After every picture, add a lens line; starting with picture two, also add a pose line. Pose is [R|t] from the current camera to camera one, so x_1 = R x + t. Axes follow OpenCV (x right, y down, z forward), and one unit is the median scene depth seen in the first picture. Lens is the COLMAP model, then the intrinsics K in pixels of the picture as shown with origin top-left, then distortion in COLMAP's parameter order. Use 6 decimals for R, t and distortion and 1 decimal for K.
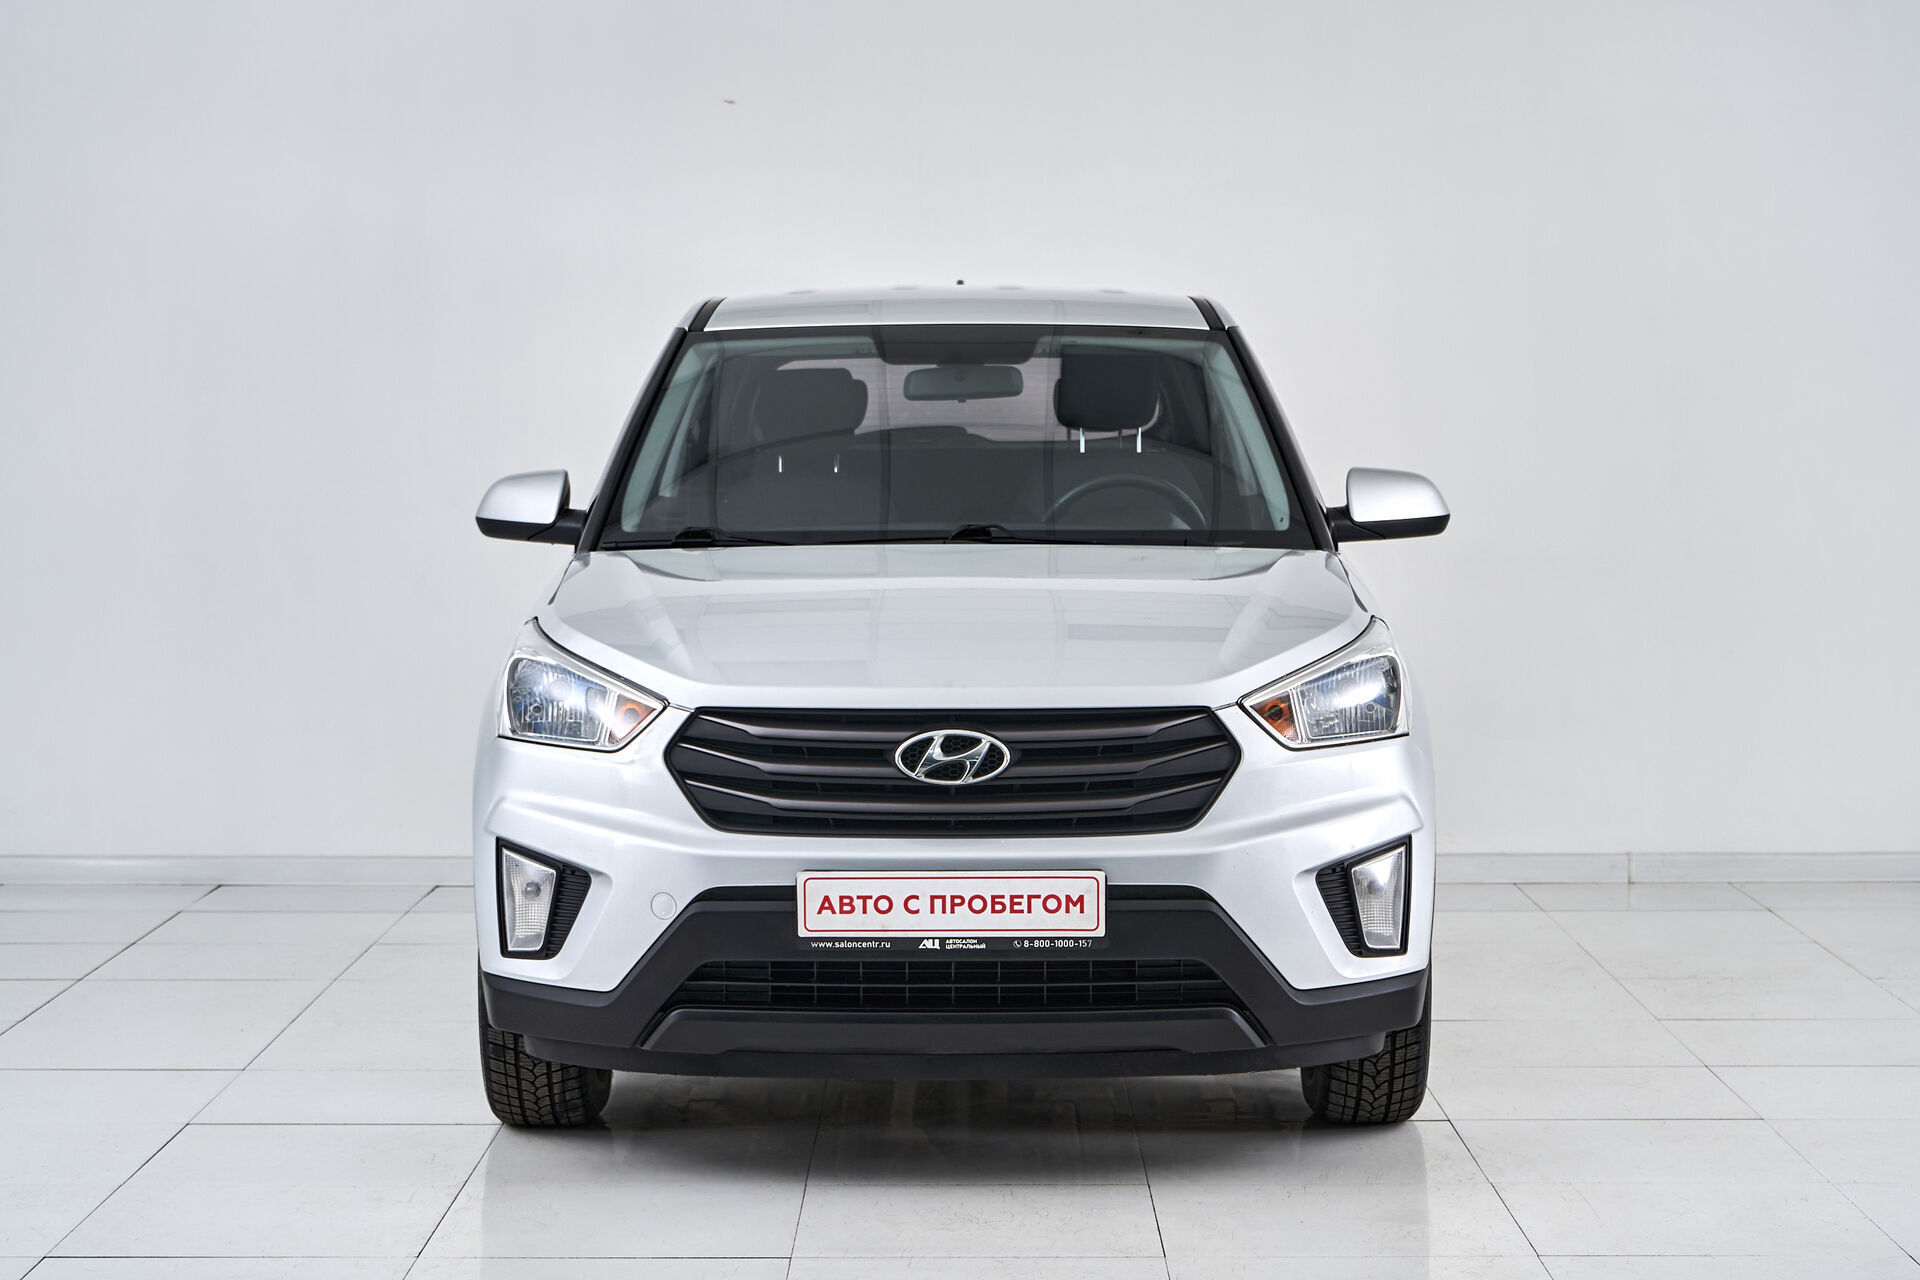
lens RADIAL K [[3552.0, 0, 960.0], [0, 3552.0, 640.0], [0, 0, 1]] dist [0.050438, -0.122668]
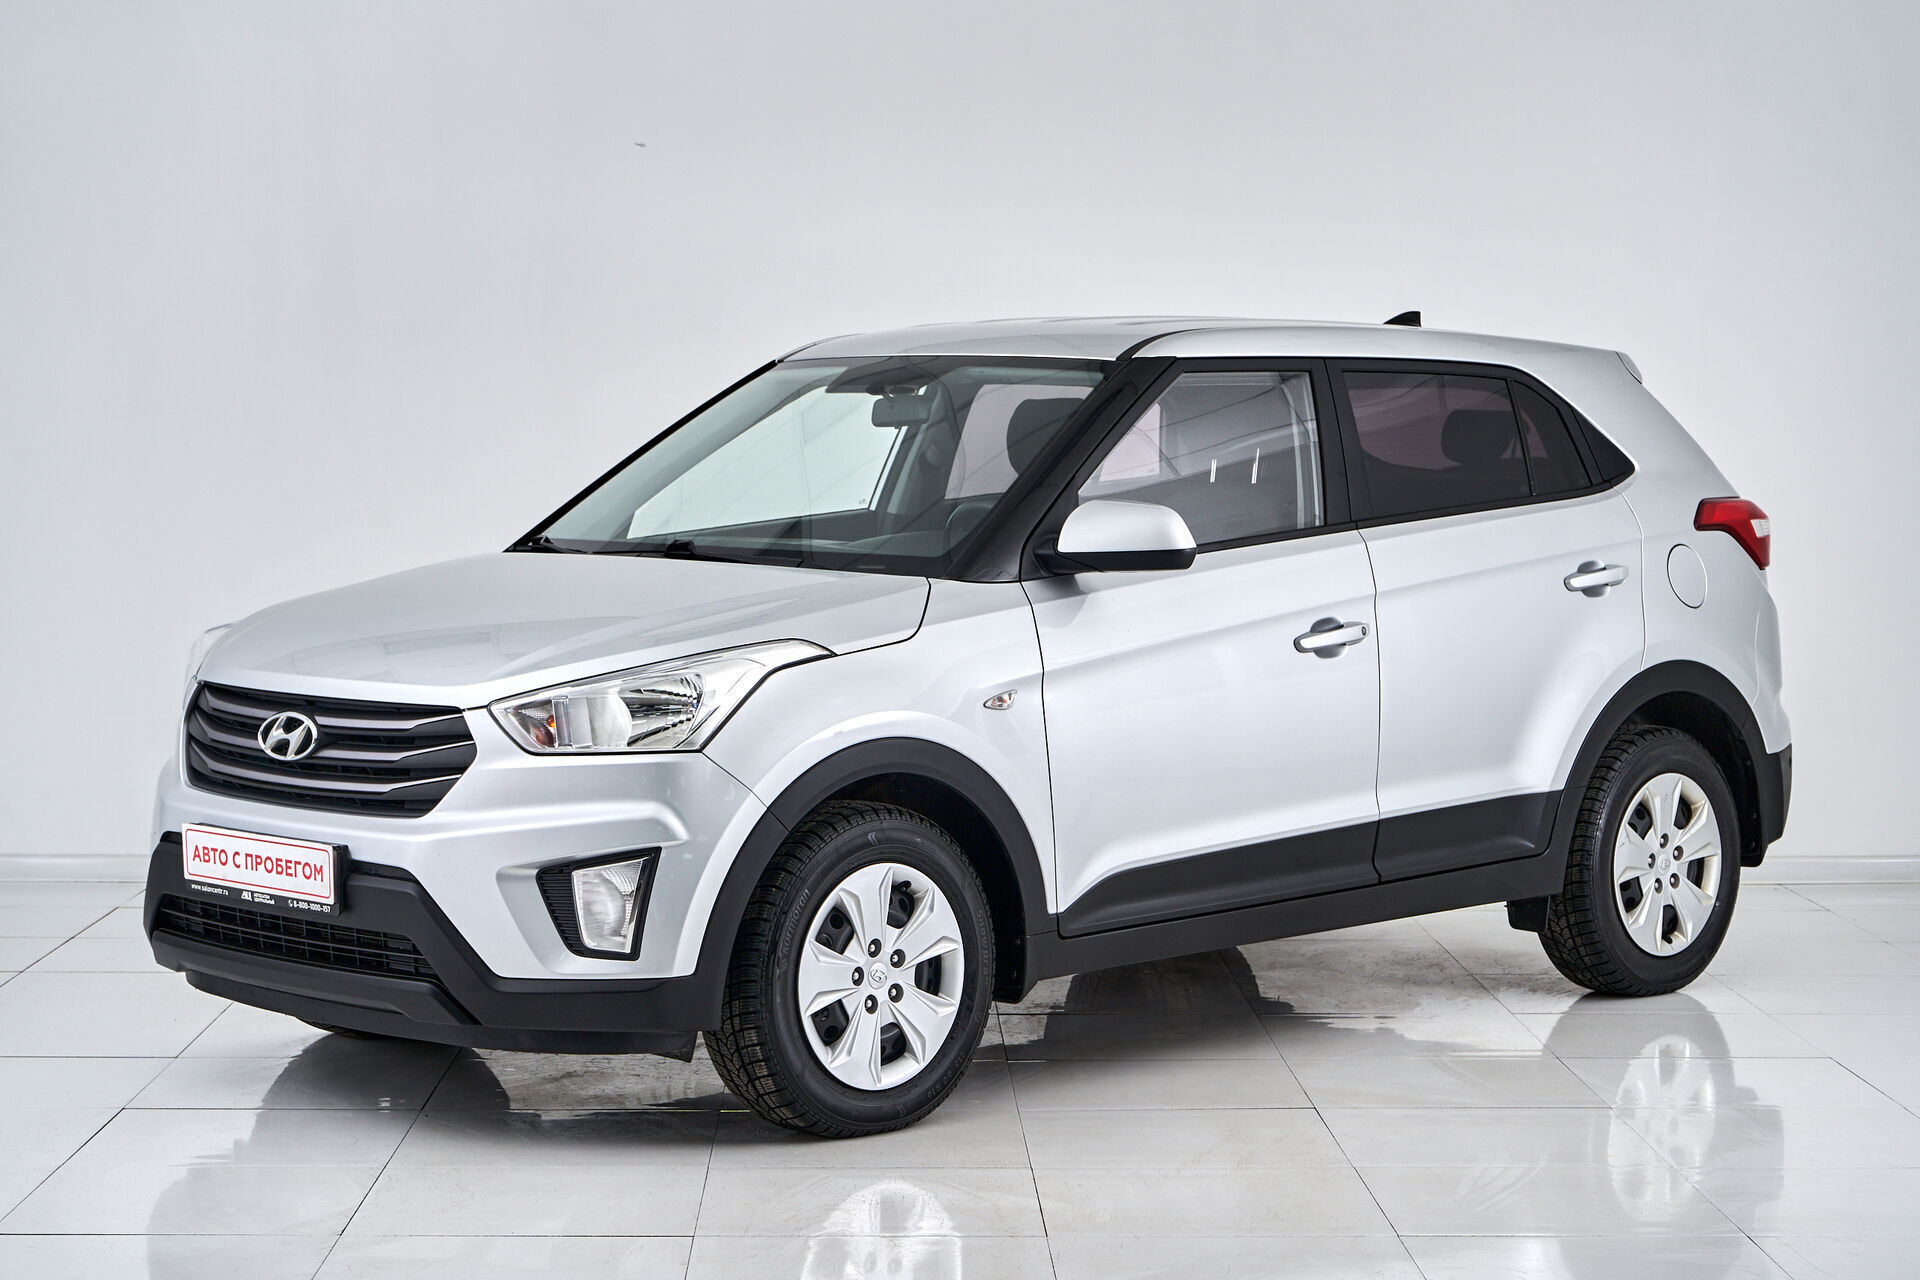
lens RADIAL K [[3552.0, 0, 960.0], [0, 3552.0, 640.0], [0, 0, 1]] dist [0.050438, -0.122668]
pose [[0.697124, 0.048756, -0.715291, 0.967882], [-0.054255, 0.998412, 0.015177, -0.027192], [0.714895, 0.028228, 0.698662, 0.352620]]
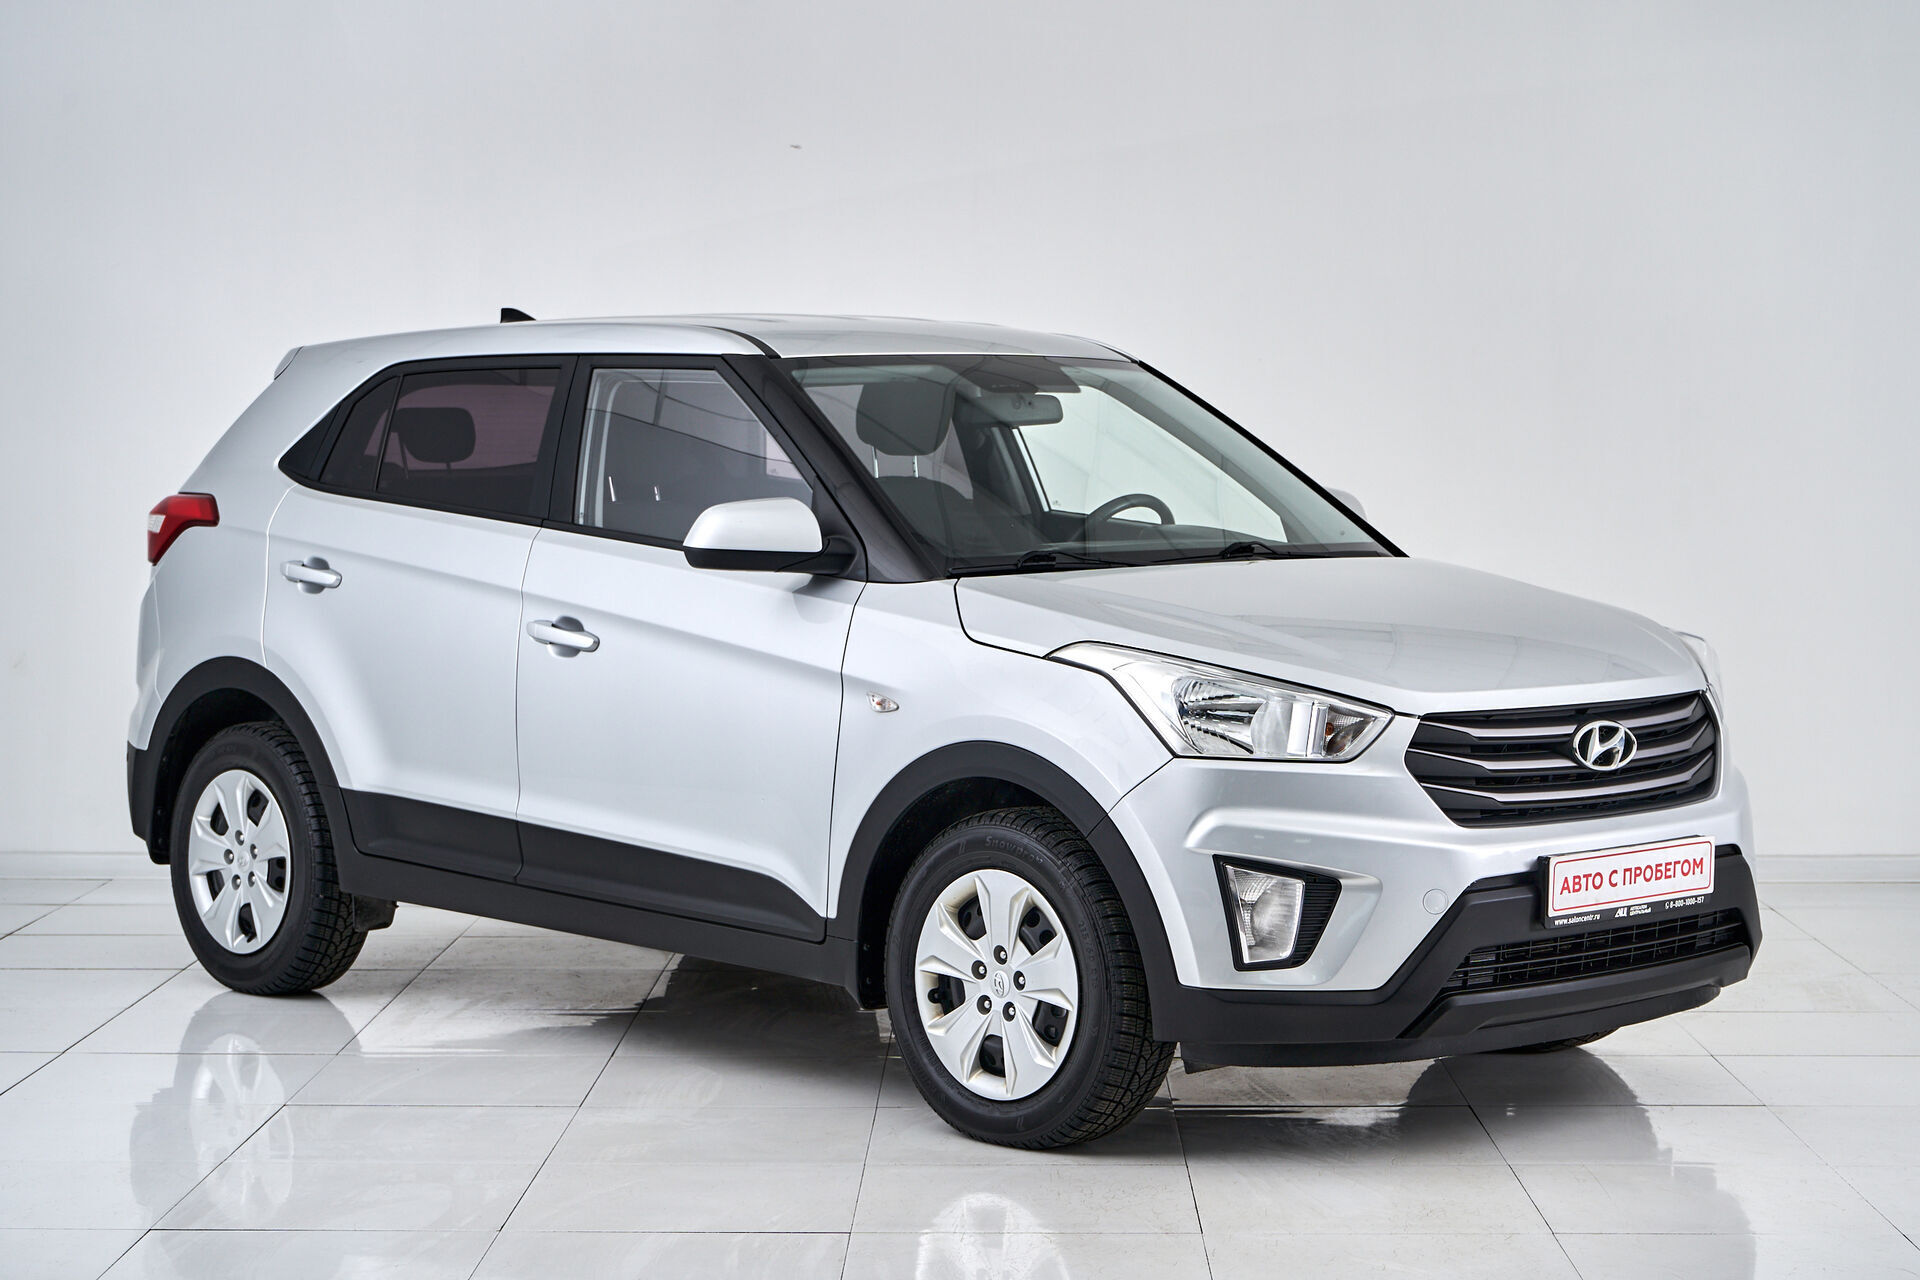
lens RADIAL K [[3552.0, 0, 960.0], [0, 3552.0, 640.0], [0, 0, 1]] dist [0.050438, -0.122668]
pose [[0.732079, -0.040330, 0.680025, -0.914068], [0.044738, 0.998937, 0.011081, -0.021971], [-0.679750, 0.022311, 0.733105, 0.313926]]
